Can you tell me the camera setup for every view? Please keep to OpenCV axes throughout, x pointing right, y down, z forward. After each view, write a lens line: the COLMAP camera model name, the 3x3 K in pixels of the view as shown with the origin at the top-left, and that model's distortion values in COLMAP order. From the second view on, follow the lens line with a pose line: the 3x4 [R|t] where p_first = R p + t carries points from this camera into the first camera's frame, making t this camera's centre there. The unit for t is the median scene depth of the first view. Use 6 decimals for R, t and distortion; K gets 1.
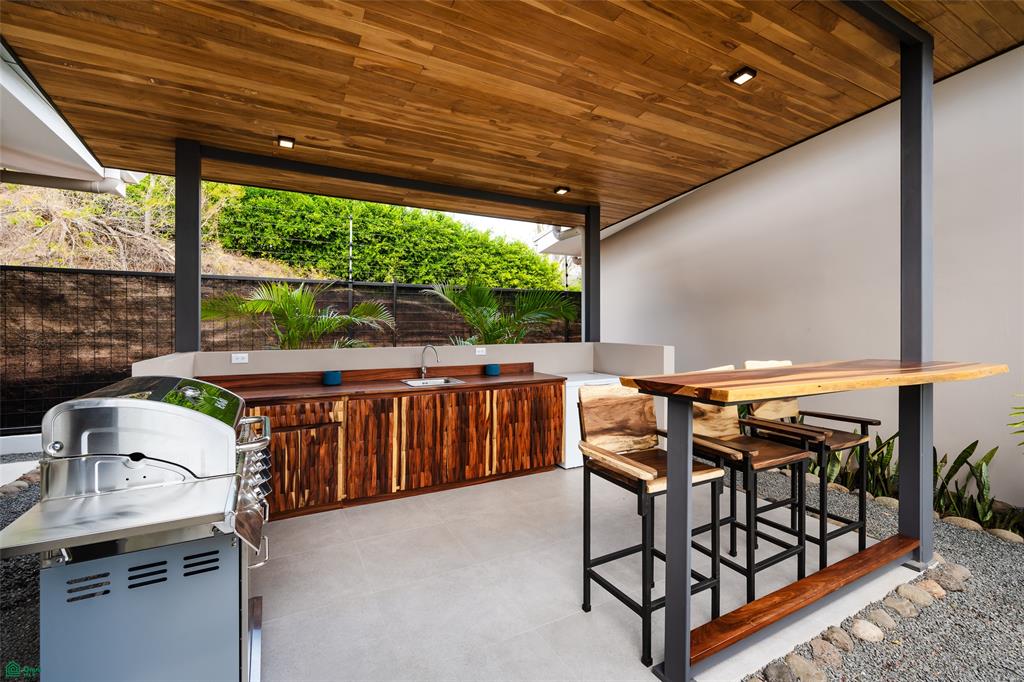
lens RADIAL K [[440.5, 0, 498.6], [0, 440.5, 327.8], [0, 0, 1]] dist [-0.002643, 0.001248]
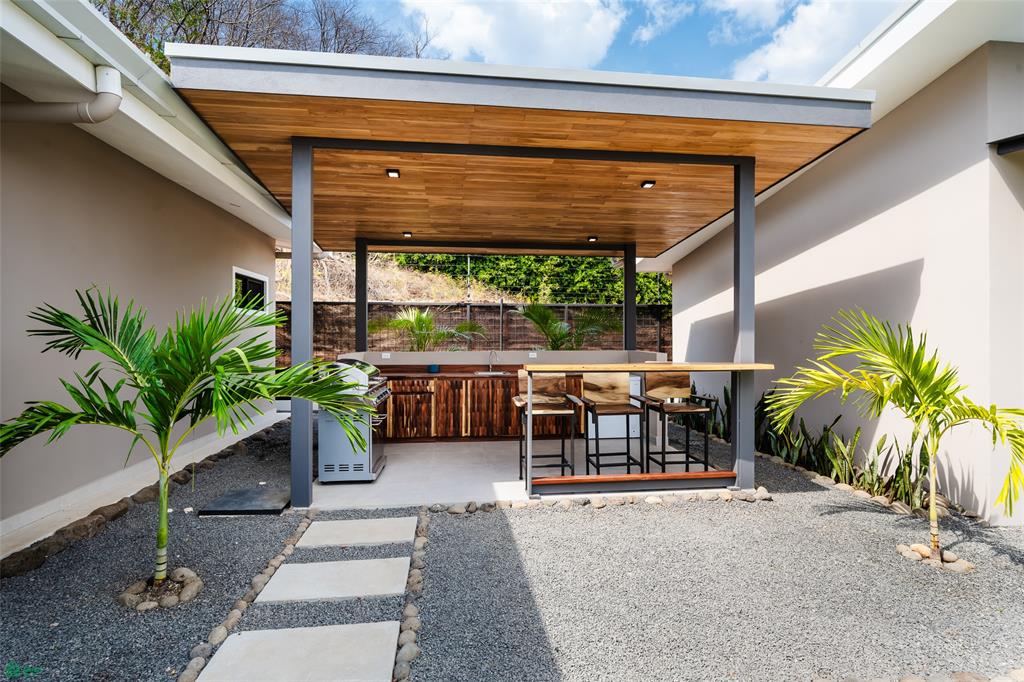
lens RADIAL K [[497.2, 0, 508.8], [0, 497.2, 339.3], [0, 0, 1]] dist [-0.002321, 0.000087]
pose [[0.937965, 0.006692, -0.346666, 0.582299], [-0.003880, 0.999954, 0.008805, -0.016267], [0.346709, -0.006913, 0.937947, -0.722498]]
